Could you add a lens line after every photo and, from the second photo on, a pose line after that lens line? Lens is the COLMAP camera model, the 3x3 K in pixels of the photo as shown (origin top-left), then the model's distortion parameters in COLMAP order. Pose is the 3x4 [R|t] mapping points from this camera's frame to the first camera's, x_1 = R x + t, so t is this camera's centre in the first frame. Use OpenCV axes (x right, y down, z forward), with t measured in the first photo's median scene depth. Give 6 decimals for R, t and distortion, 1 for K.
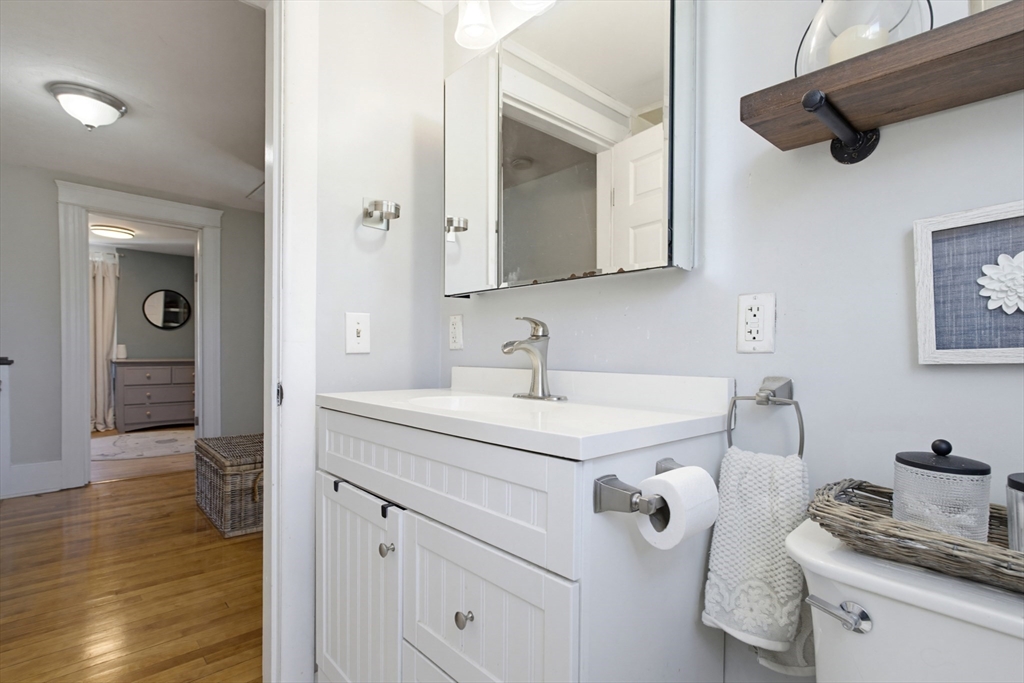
lens RADIAL K [[507.1, 0, 510.5], [0, 507.1, 349.1], [0, 0, 1]] dist [-0.031110, 0.001633]
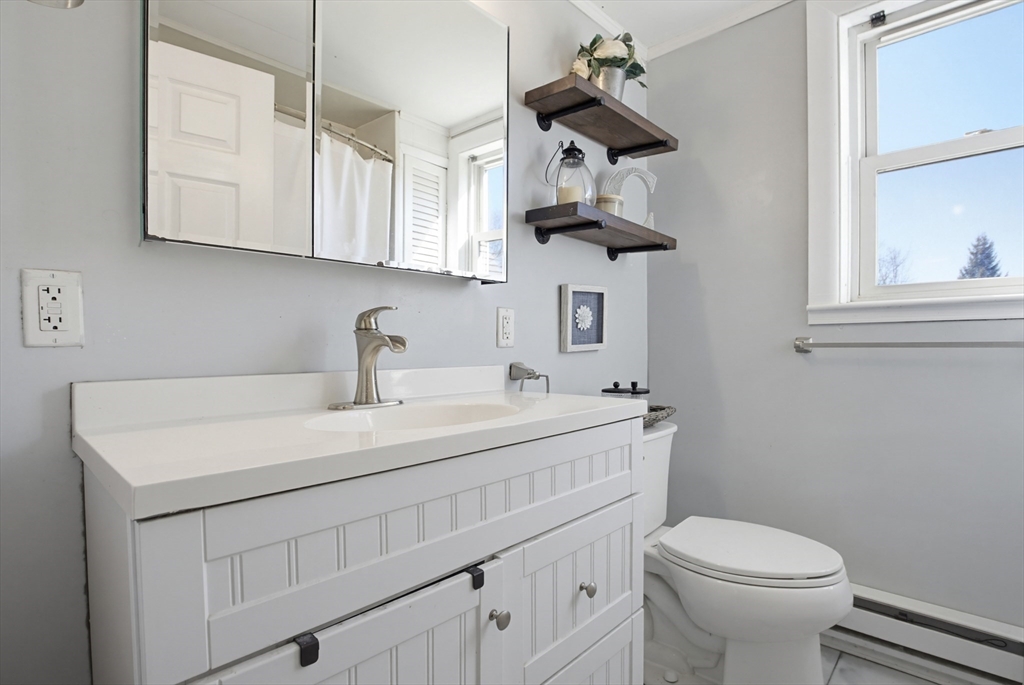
lens RADIAL K [[507.1, 0, 510.5], [0, 507.1, 344.3], [0, 0, 1]] dist [-0.031110, 0.001633]
pose [[-0.081605, -0.004940, 0.996653, -1.045453], [-0.004387, 0.999980, 0.004598, -0.008356], [-0.996655, -0.003997, -0.081625, 1.121312]]
